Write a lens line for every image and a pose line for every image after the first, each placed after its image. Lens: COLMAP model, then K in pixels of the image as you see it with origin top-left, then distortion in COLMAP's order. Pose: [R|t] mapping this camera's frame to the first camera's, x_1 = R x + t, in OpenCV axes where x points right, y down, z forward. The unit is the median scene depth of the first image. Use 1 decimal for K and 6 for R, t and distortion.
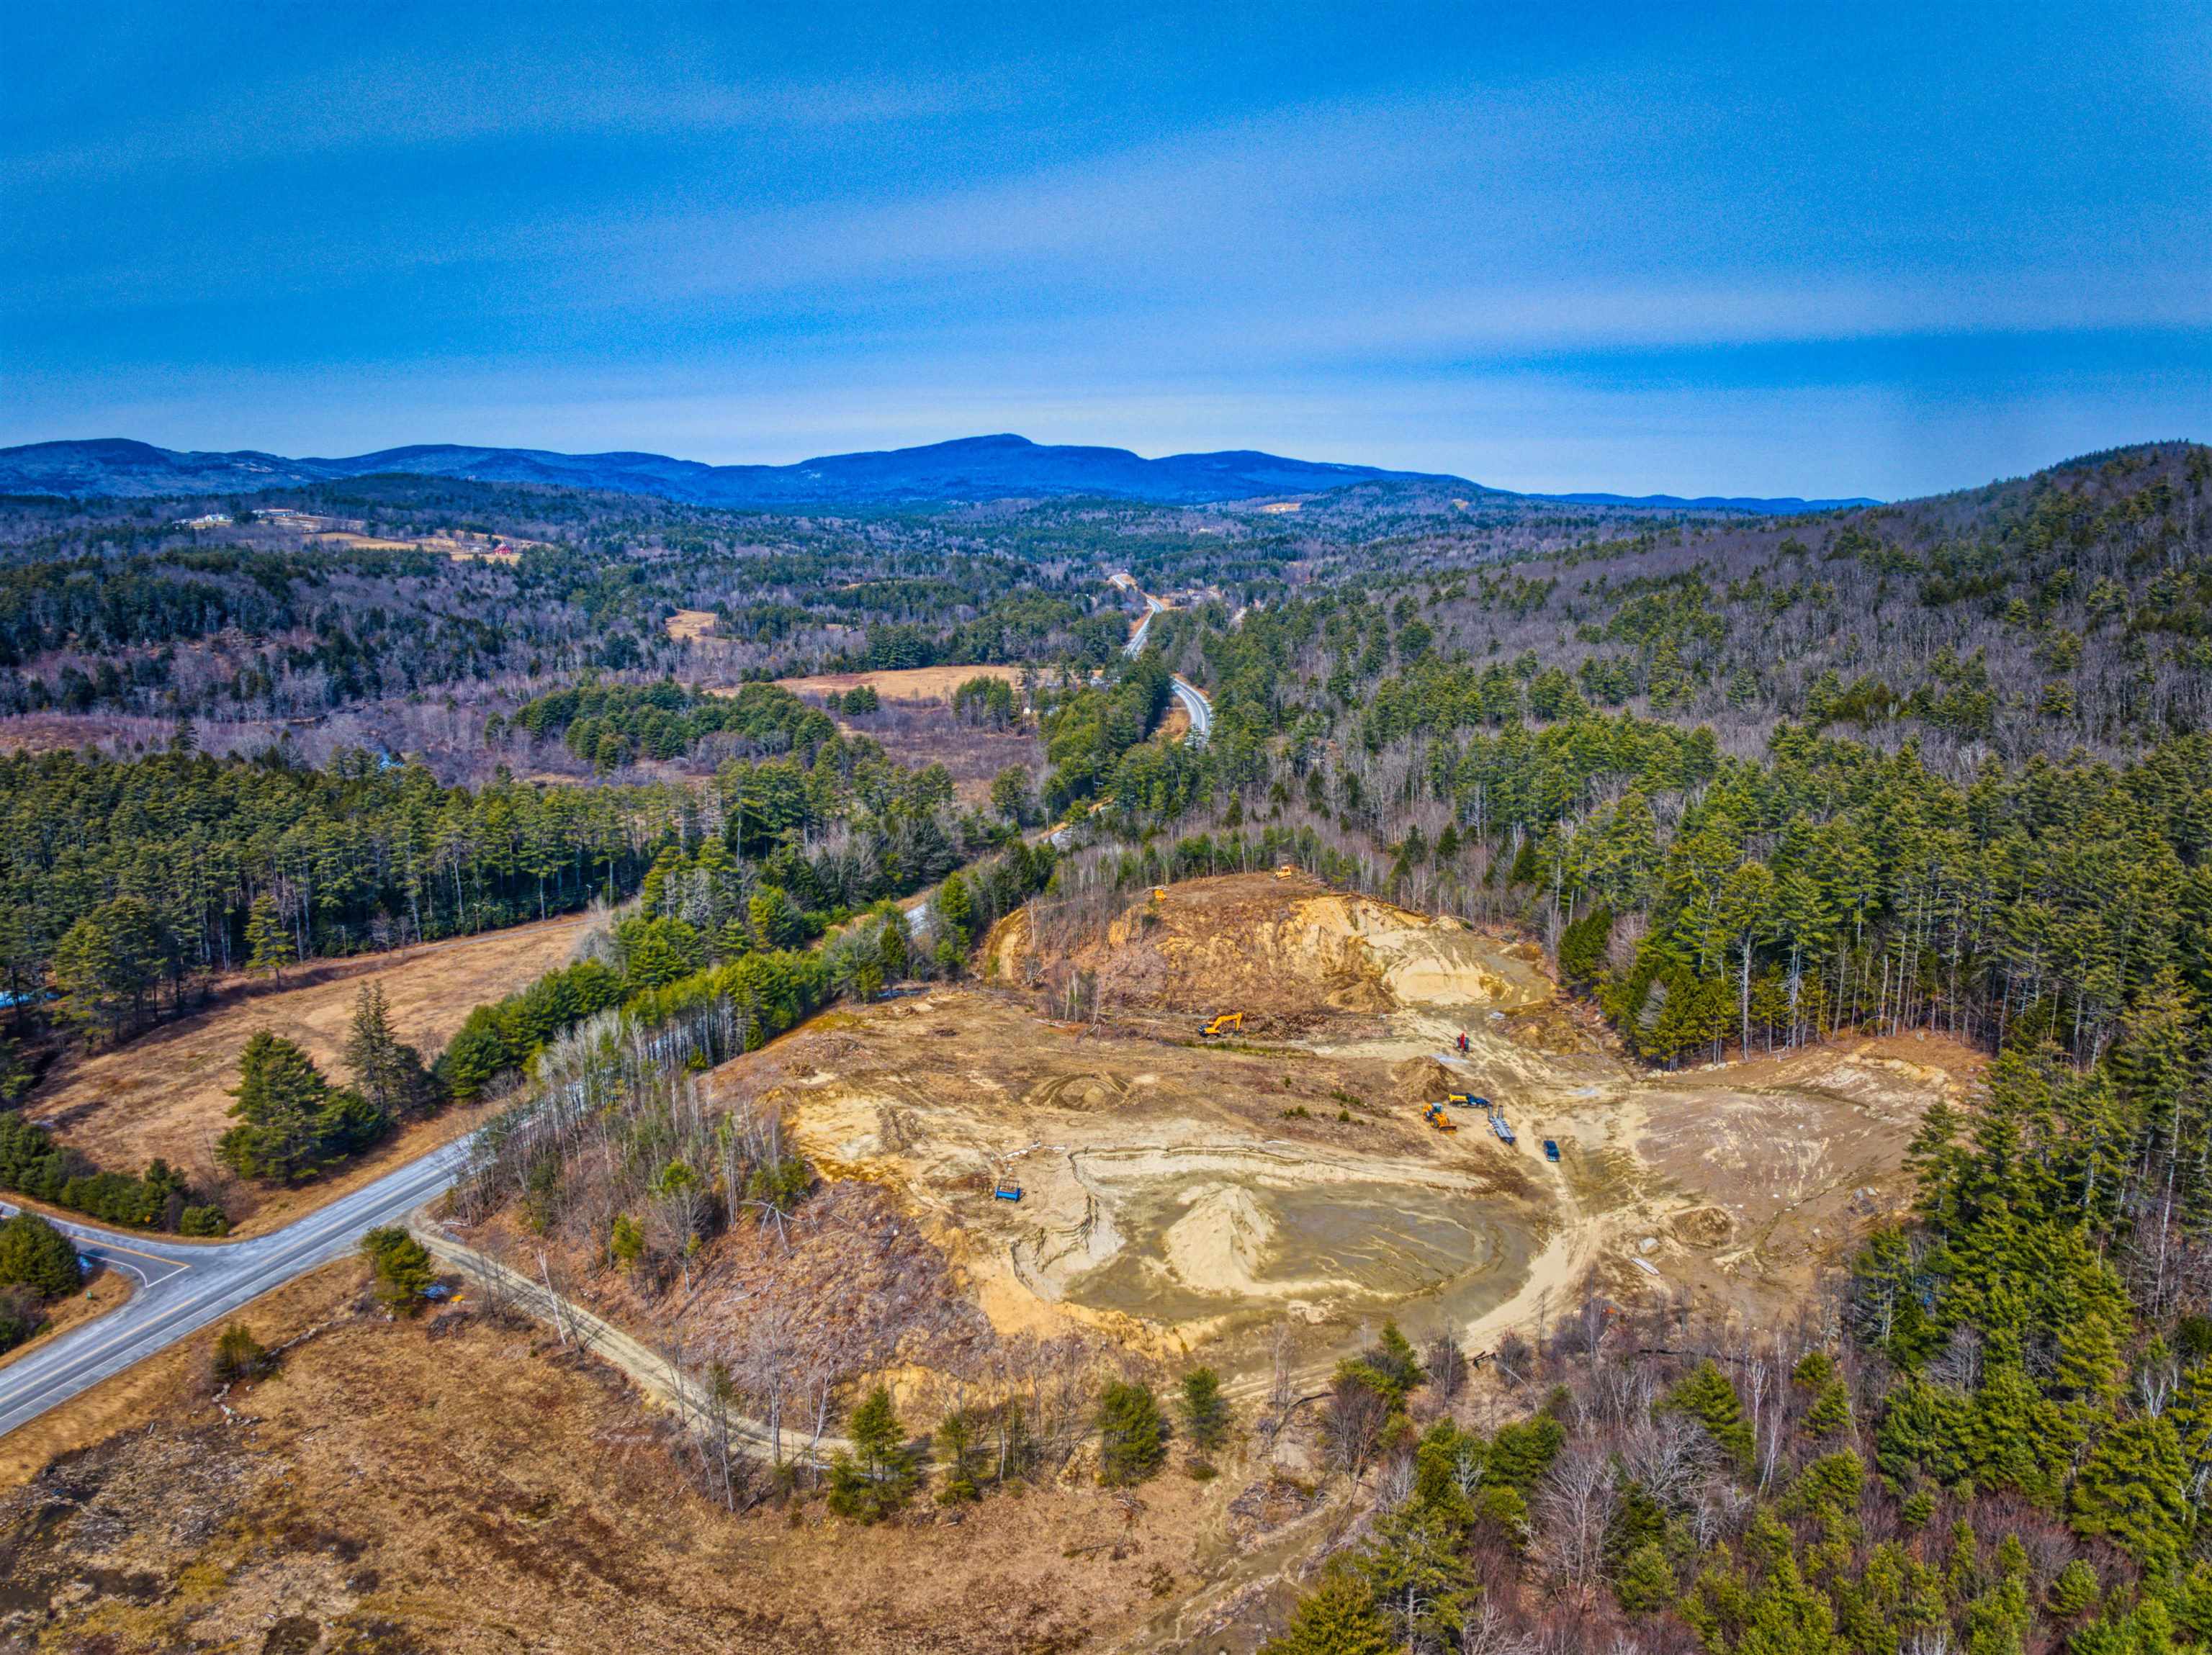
lens RADIAL K [[1624.1, 0, 1090.0], [0, 1624.1, 813.1], [0, 0, 1]] dist [-0.087550, -0.017024]
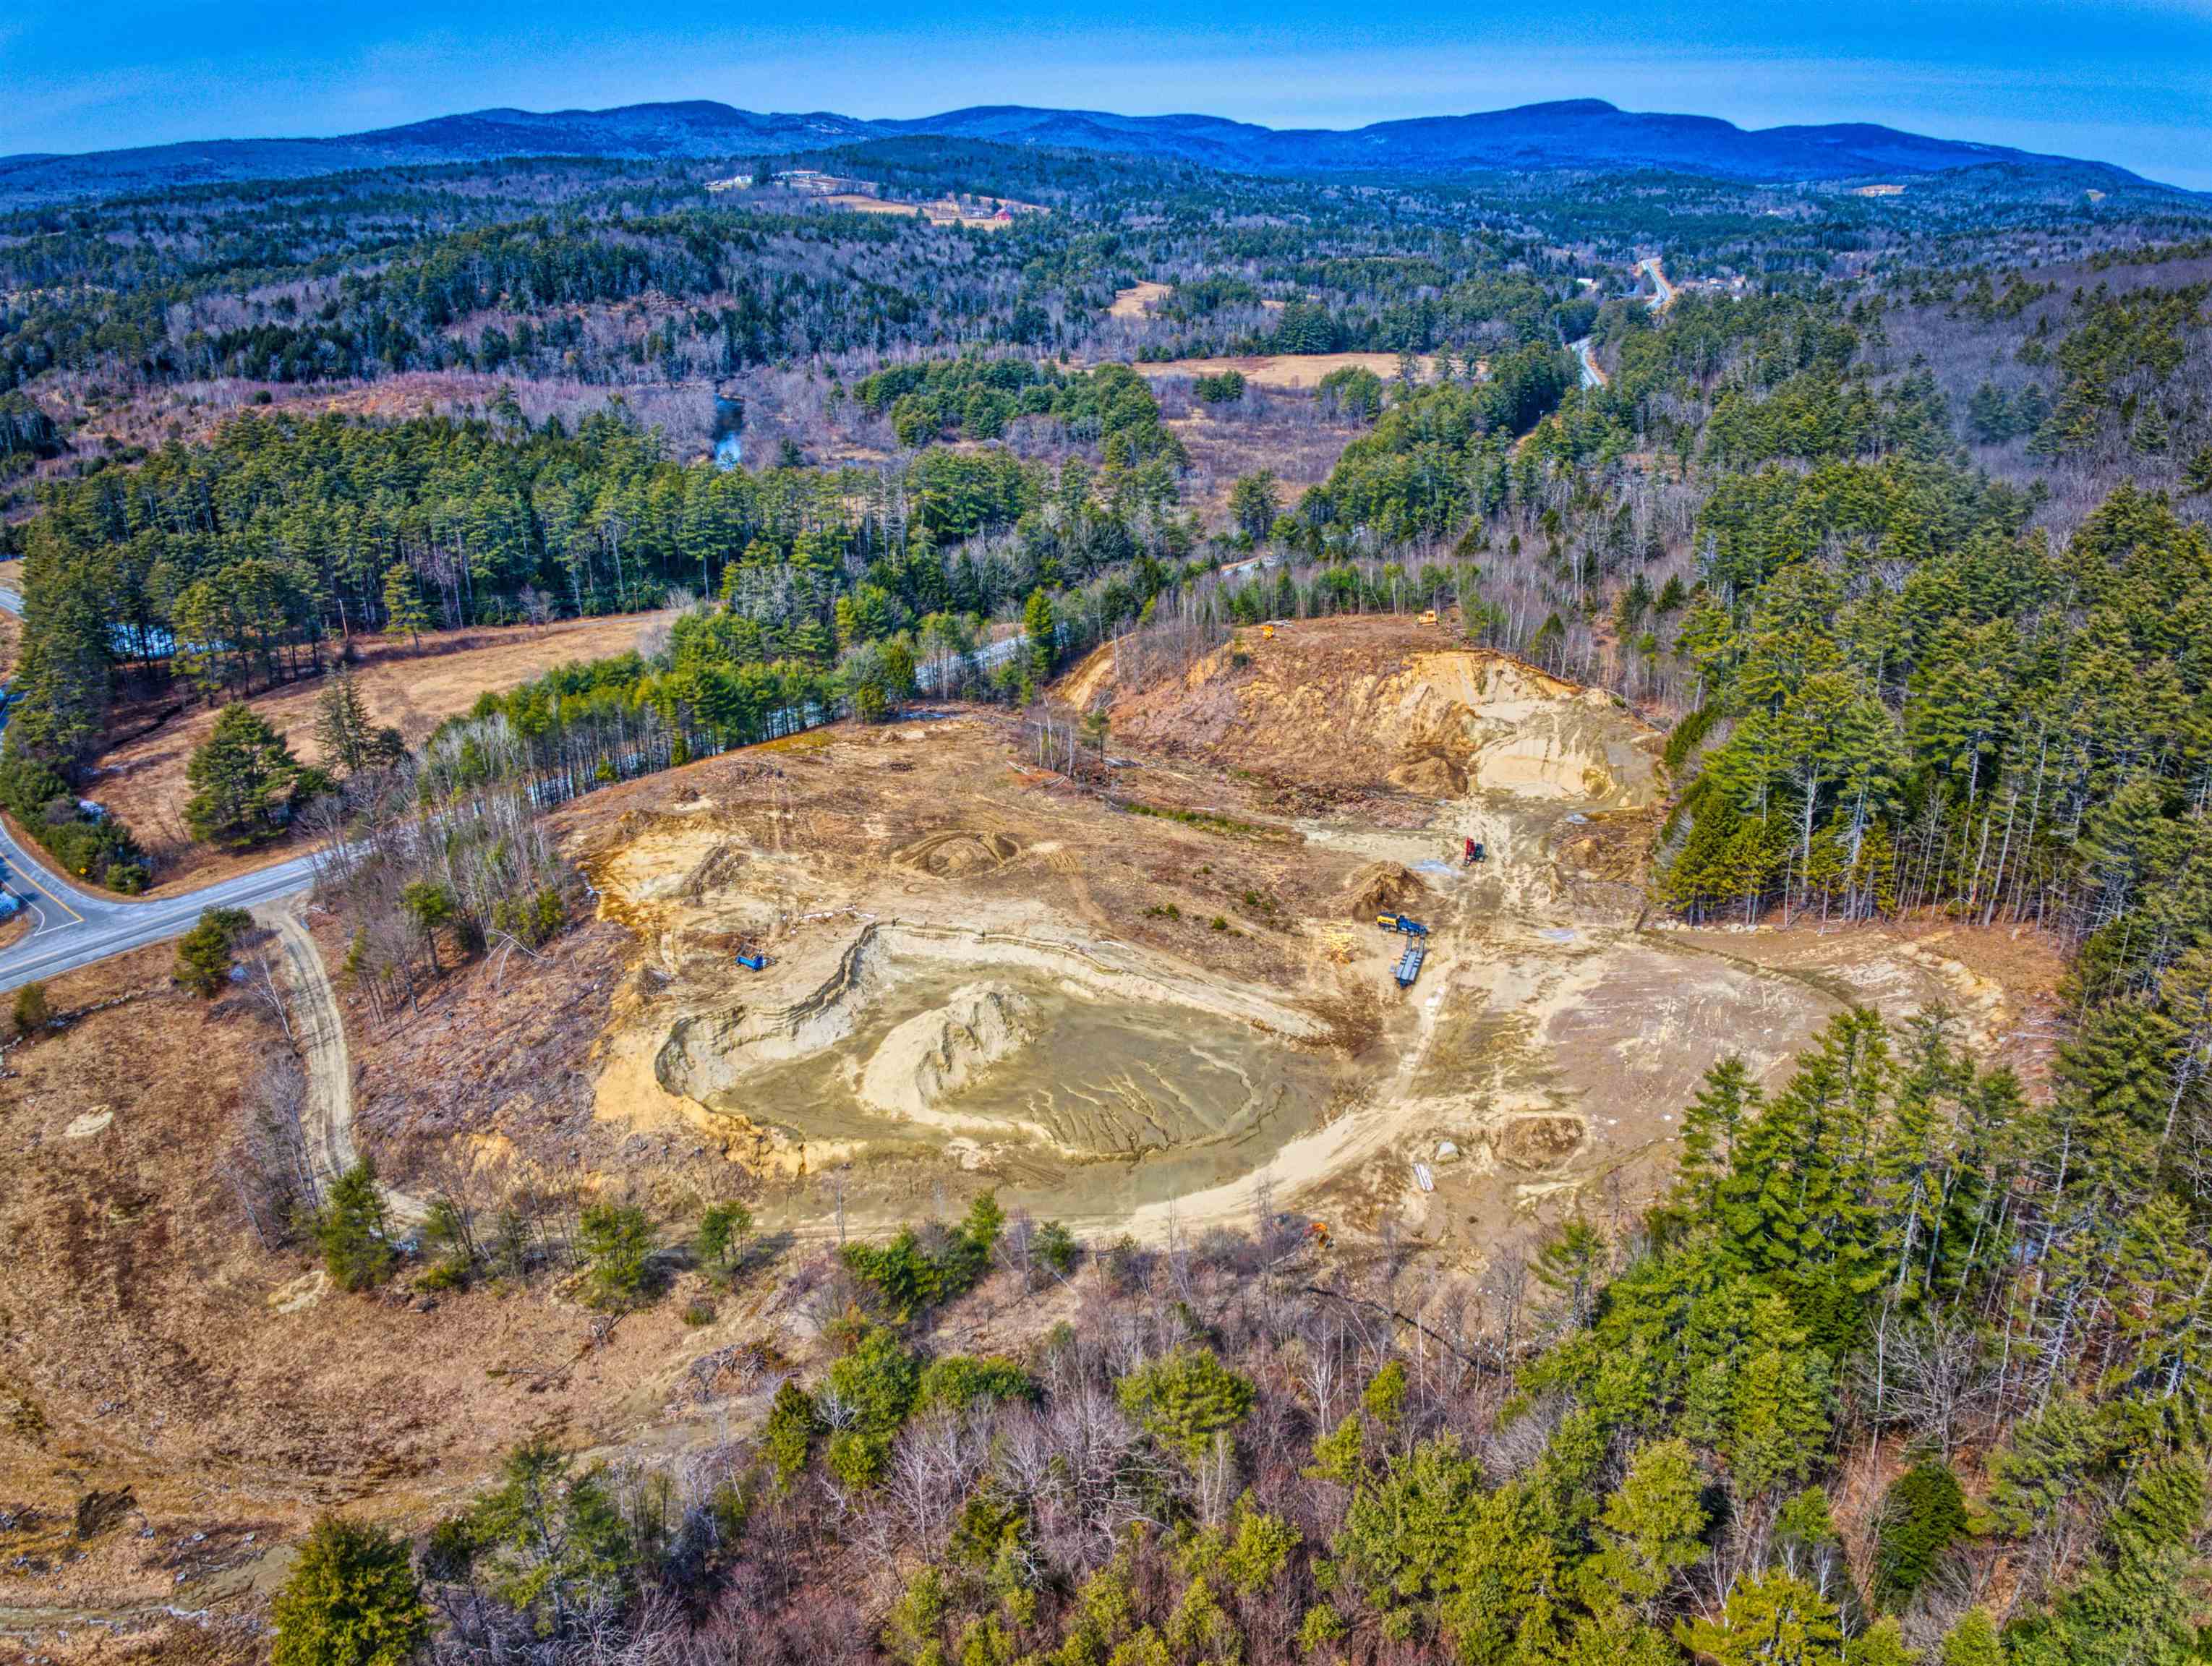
lens RADIAL K [[1624.4, 0, 1112.1], [0, 1624.4, 820.9], [0, 0, 1]] dist [-0.096271, 0.000509]
pose [[0.945093, 0.122646, -0.302914, 0.229833], [-0.060906, 0.976769, 0.205456, -0.023480], [0.321075, -0.175726, 0.930608, 0.129232]]
